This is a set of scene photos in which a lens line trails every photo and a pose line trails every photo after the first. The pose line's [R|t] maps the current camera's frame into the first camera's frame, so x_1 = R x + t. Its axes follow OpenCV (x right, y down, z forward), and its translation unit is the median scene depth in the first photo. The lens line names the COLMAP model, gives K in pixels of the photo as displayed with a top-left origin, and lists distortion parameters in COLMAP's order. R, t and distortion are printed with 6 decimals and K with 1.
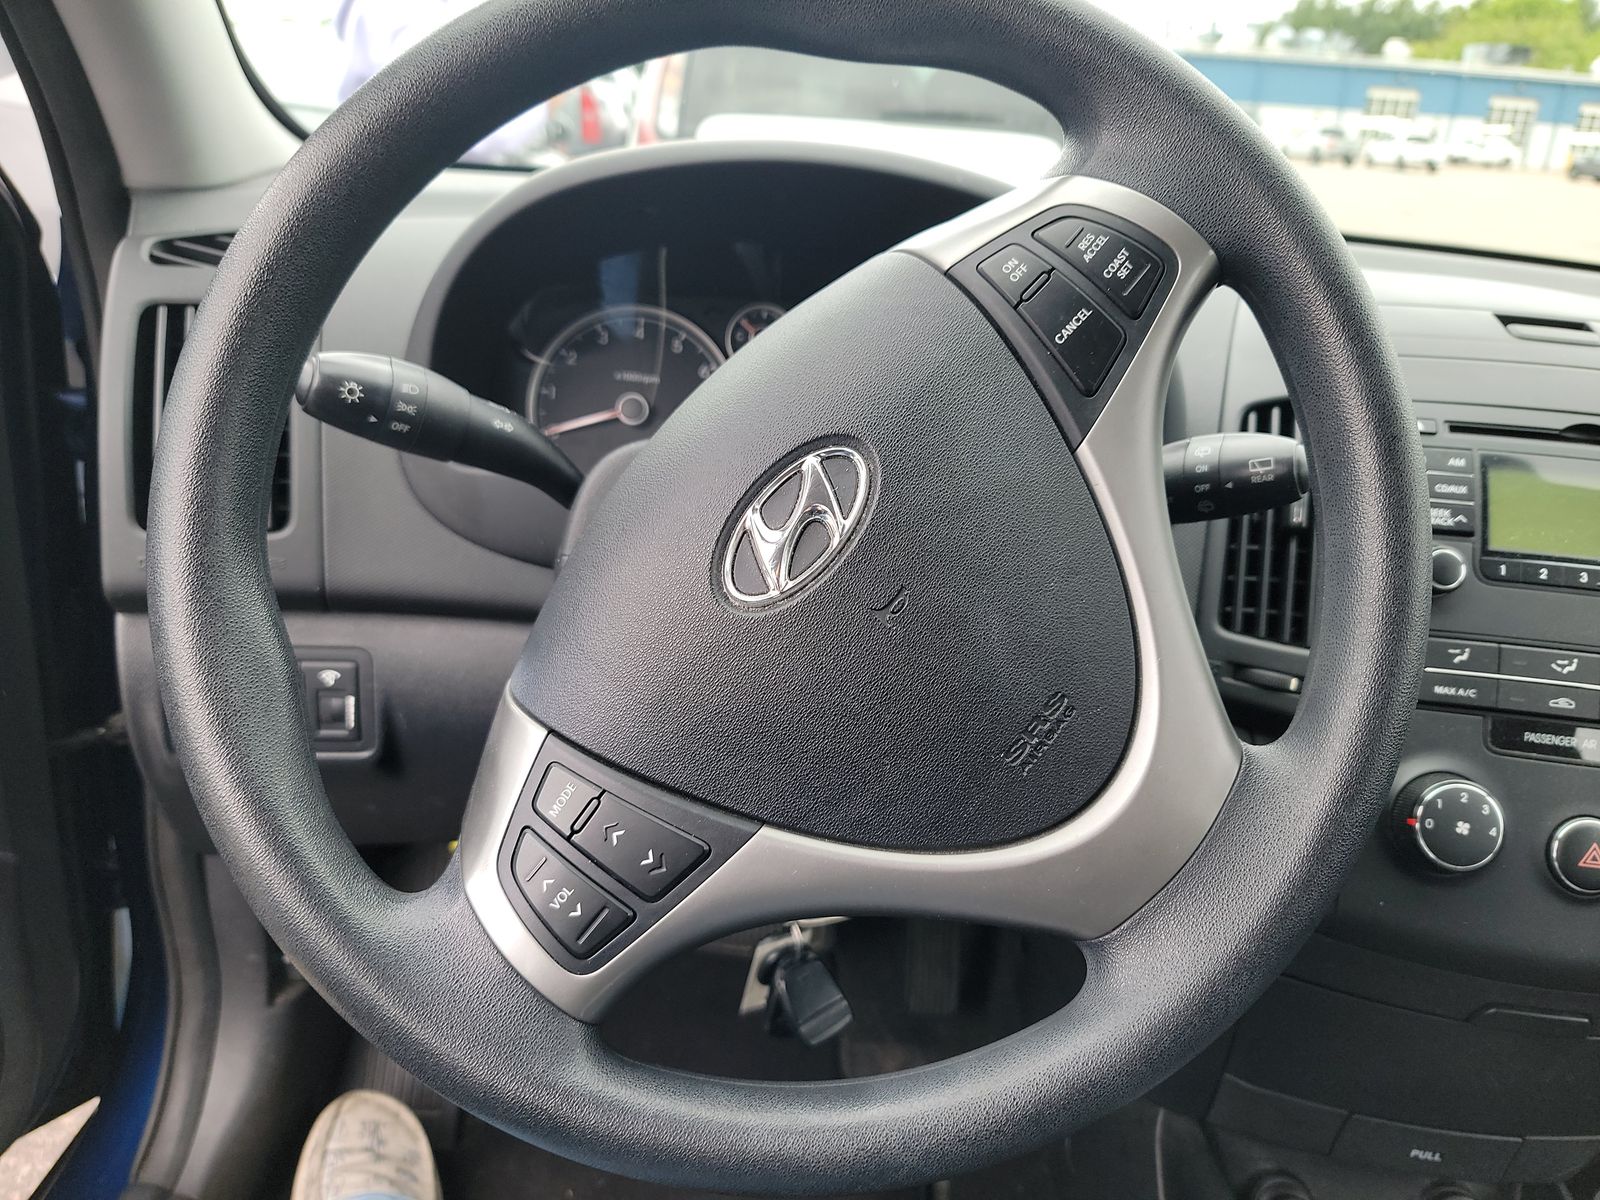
lens RADIAL K [[1078.7, 0, 800.6], [0, 1078.7, 607.1], [0, 0, 1]] dist [0.054603, -0.054505]
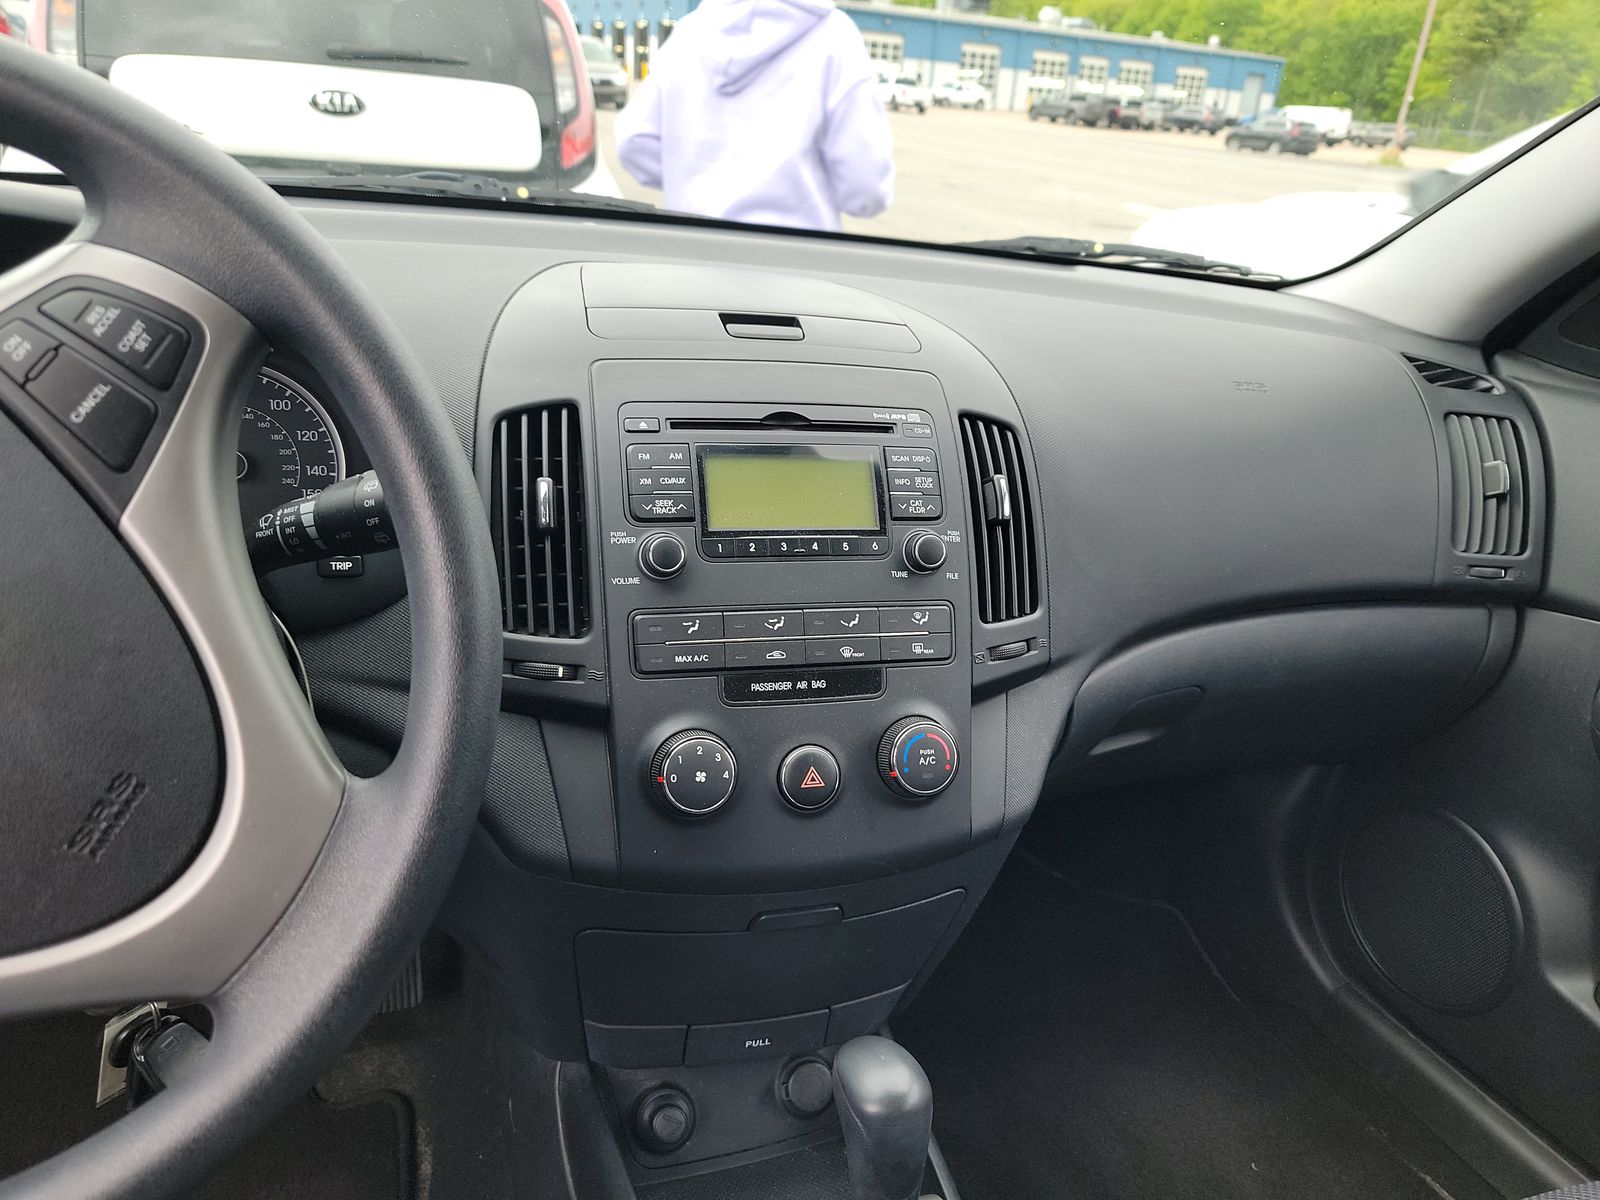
lens RADIAL K [[1078.7, 0, 800.6], [0, 1078.7, 607.1], [0, 0, 1]] dist [0.054603, -0.054505]
pose [[0.934545, -0.139979, 0.327157, 0.335667], [0.120694, 0.989570, 0.078634, -0.050620], [-0.334752, -0.034001, 0.941693, -0.104081]]
